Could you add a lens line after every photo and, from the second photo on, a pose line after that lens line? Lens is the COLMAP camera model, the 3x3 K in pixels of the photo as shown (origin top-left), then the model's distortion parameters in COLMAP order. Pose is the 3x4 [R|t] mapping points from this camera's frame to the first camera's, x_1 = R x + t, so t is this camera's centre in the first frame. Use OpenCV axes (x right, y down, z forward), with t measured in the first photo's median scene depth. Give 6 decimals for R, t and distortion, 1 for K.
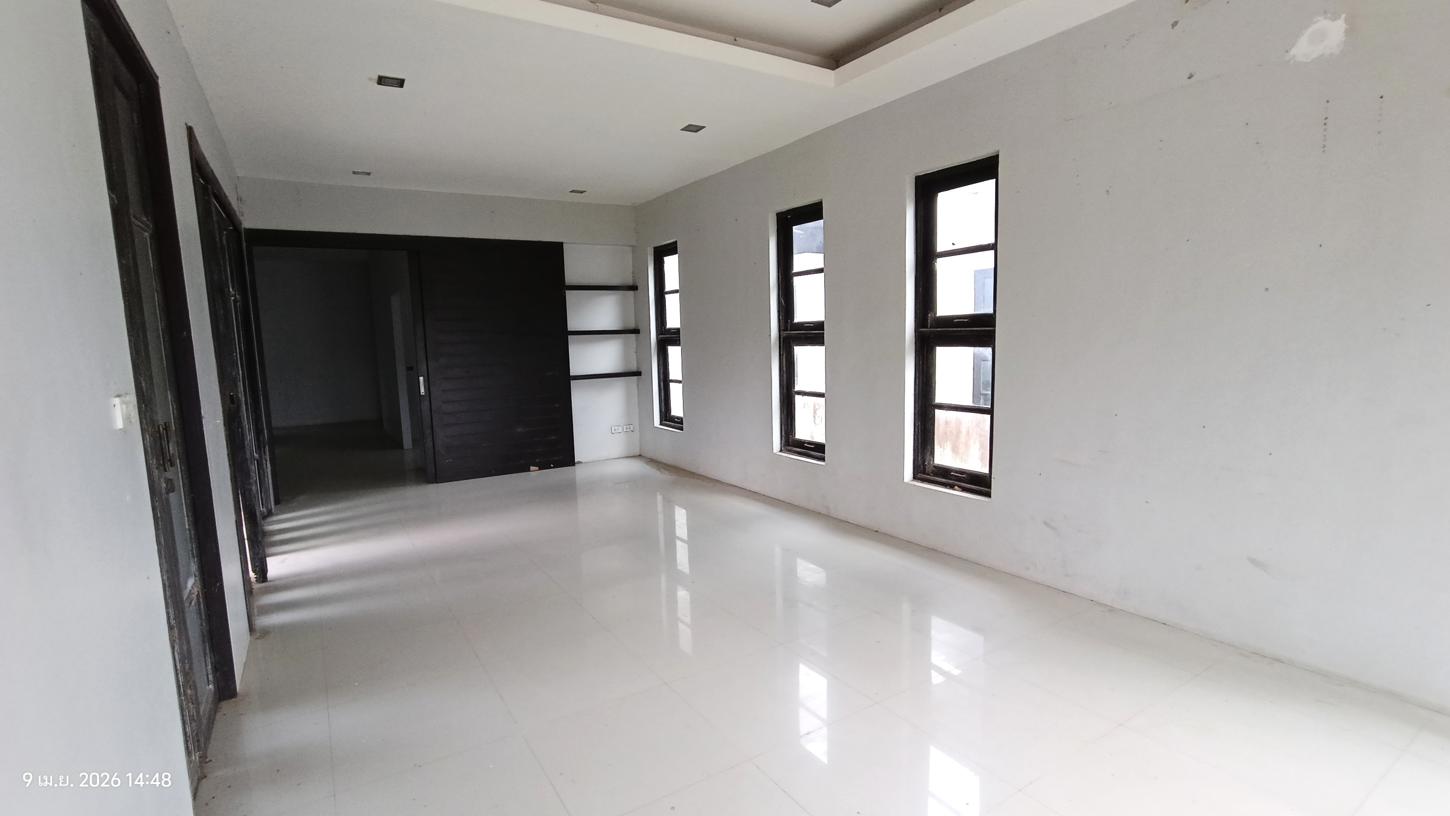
lens RADIAL K [[662.6, 0, 722.7], [0, 662.6, 412.1], [0, 0, 1]] dist [-0.015114, 0.000965]
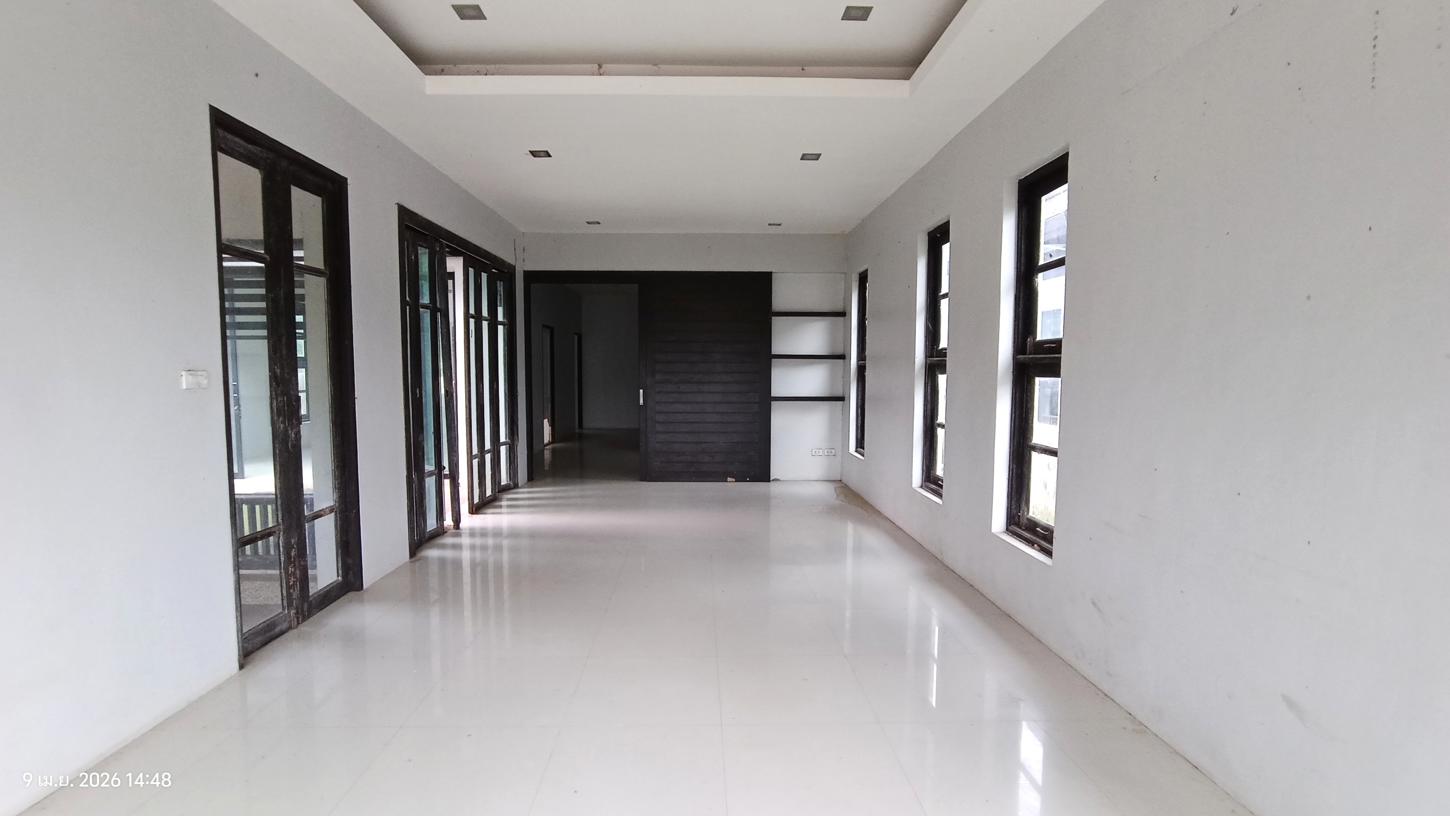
lens RADIAL K [[662.6, 0, 710.6], [0, 662.6, 409.5], [0, 0, 1]] dist [-0.015114, 0.000965]
pose [[0.859926, 0.064680, -0.506304, 0.233333], [-0.089101, 0.995730, -0.024128, -0.000176], [0.502582, 0.065860, 0.862017, 0.040333]]
